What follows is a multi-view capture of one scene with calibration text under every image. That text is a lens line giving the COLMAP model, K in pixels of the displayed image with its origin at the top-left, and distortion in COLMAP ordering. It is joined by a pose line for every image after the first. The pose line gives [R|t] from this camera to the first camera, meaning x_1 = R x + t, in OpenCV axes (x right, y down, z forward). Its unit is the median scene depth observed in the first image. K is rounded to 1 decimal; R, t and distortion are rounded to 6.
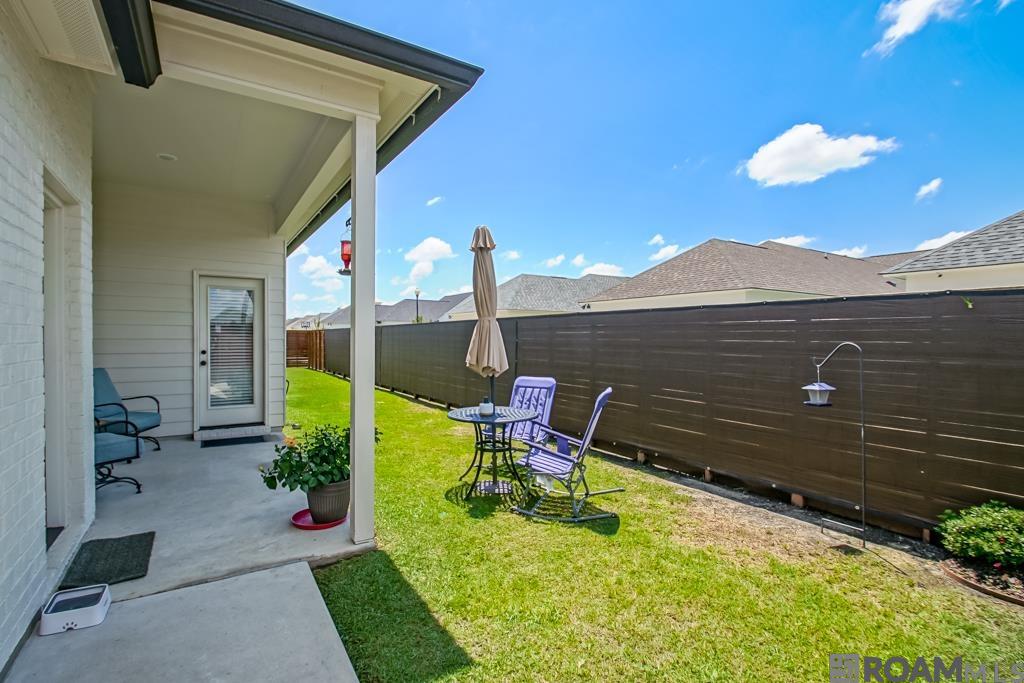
lens RADIAL K [[447.9, 0, 519.2], [0, 447.9, 338.4], [0, 0, 1]] dist [-0.023863, -0.000397]
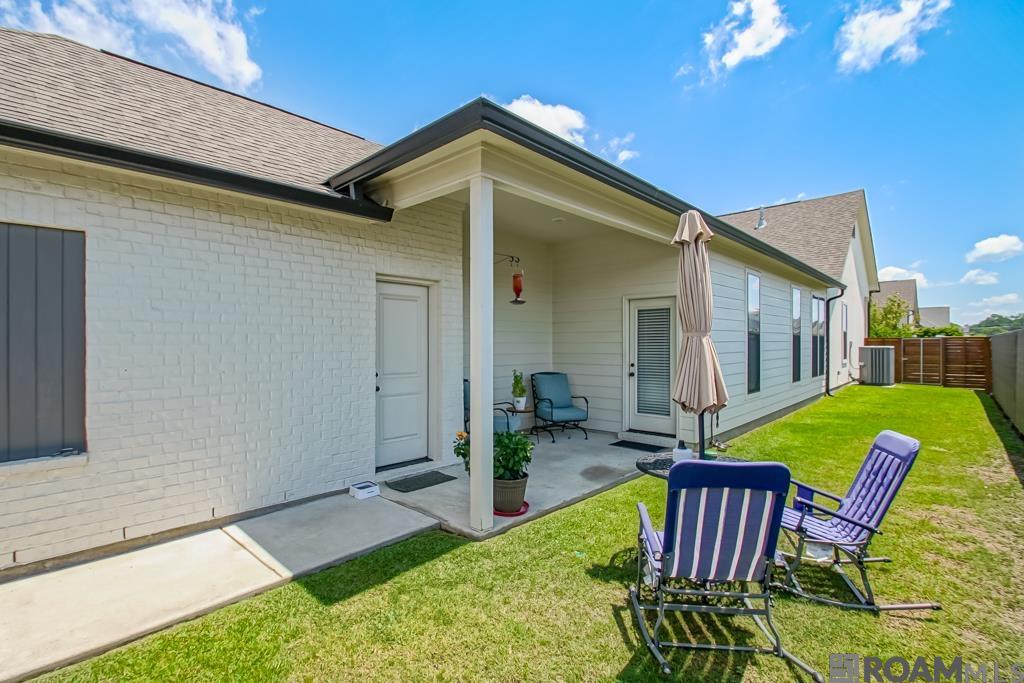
lens RADIAL K [[503.6, 0, 512.0], [0, 503.6, 341.5], [0, 0, 1]] dist [-0.001203, -0.000231]
pose [[0.238268, 0.000289, -0.971199, 0.687641], [-0.006719, 0.999977, -0.001351, -0.037336], [0.971176, 0.006847, 0.238264, 0.523057]]
